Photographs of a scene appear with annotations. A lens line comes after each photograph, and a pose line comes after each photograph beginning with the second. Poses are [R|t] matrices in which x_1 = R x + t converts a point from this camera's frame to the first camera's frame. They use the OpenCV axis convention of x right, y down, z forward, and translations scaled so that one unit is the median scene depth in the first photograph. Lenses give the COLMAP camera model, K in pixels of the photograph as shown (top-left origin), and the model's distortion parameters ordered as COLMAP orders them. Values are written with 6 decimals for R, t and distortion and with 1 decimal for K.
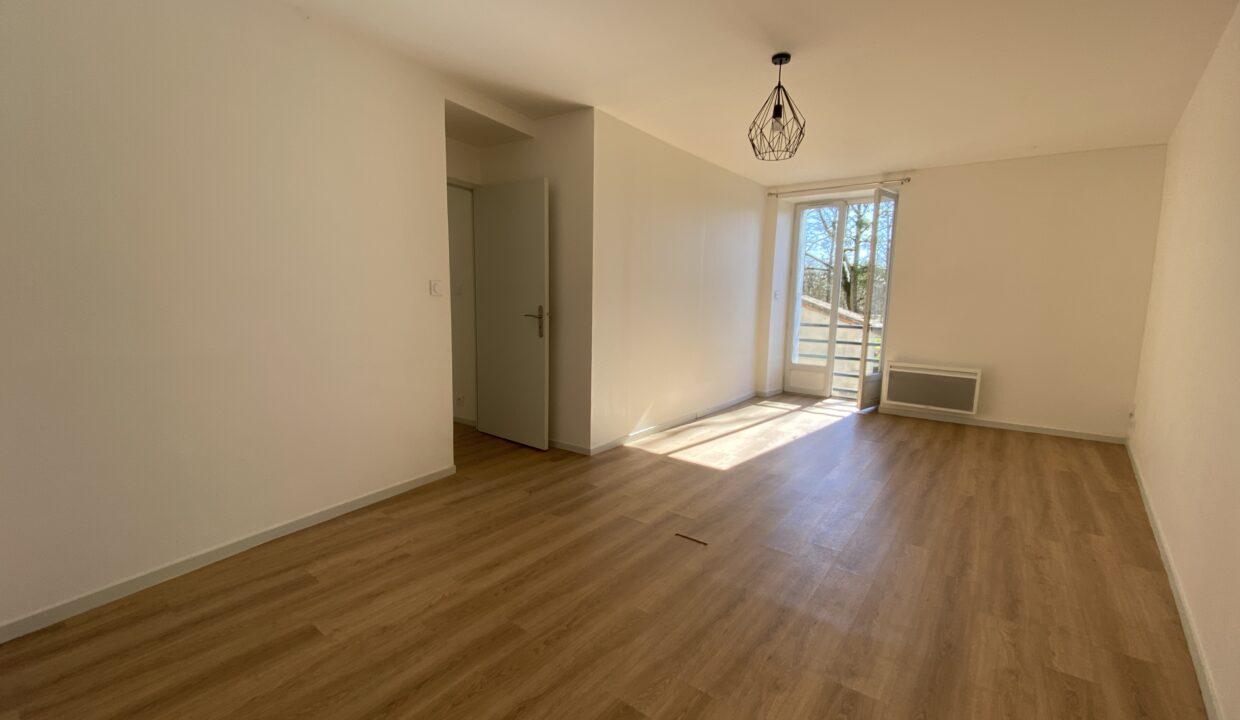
lens RADIAL K [[501.9, 0, 616.5], [0, 501.9, 365.3], [0, 0, 1]] dist [0.044690, -0.031728]
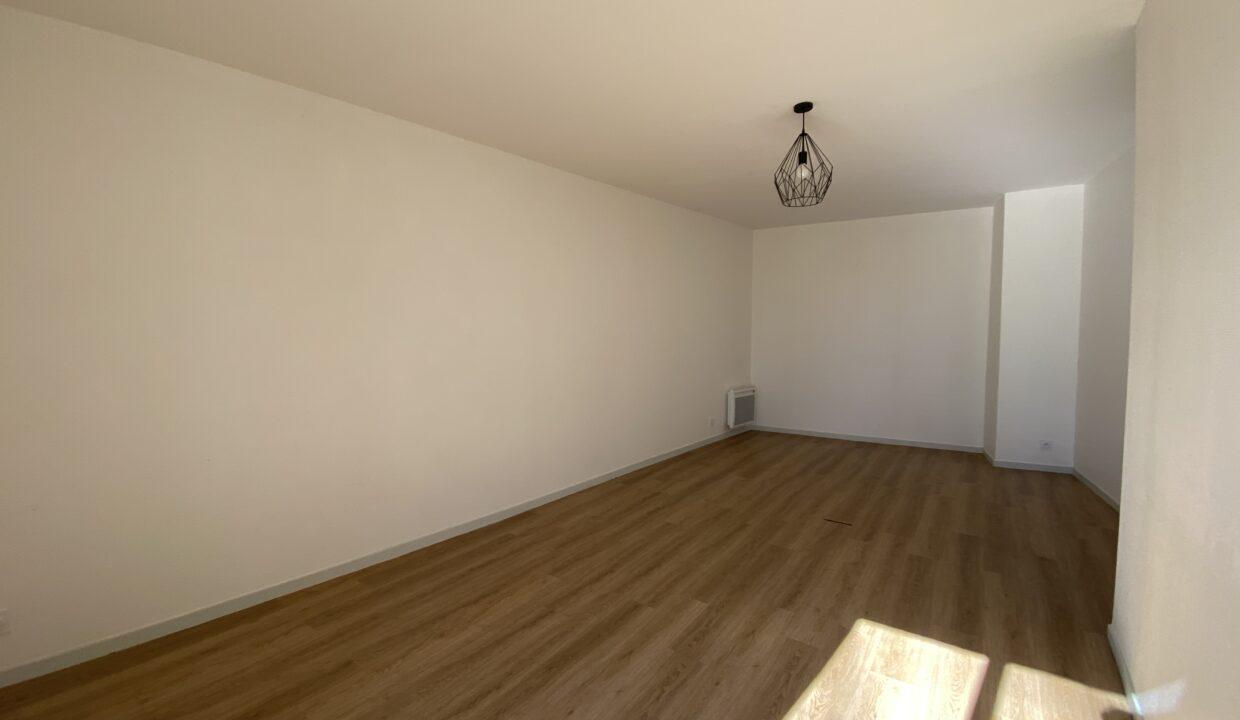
lens RADIAL K [[501.9, 0, 616.5], [0, 501.9, 365.3], [0, 0, 1]] dist [0.044690, -0.031728]
pose [[-0.999804, -0.010035, -0.017074, 0.709826], [-0.013485, 0.976339, 0.215824, -0.318227], [0.014504, 0.216012, -0.976283, 2.068349]]
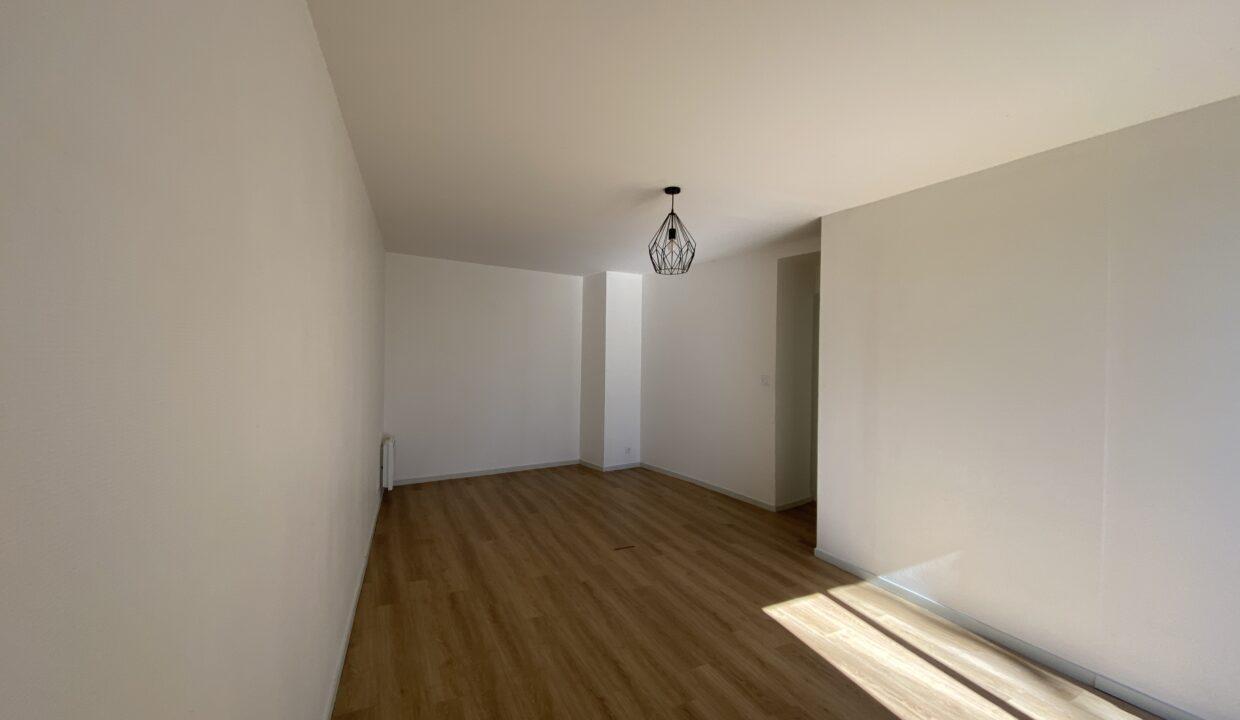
lens RADIAL K [[501.9, 0, 616.5], [0, 501.9, 365.3], [0, 0, 1]] dist [0.044690, -0.031728]
pose [[-0.448869, -0.004825, -0.893585, 1.400883], [-0.145136, 0.987101, 0.067575, -0.270217], [0.881732, 0.160024, -0.443779, 1.458443]]
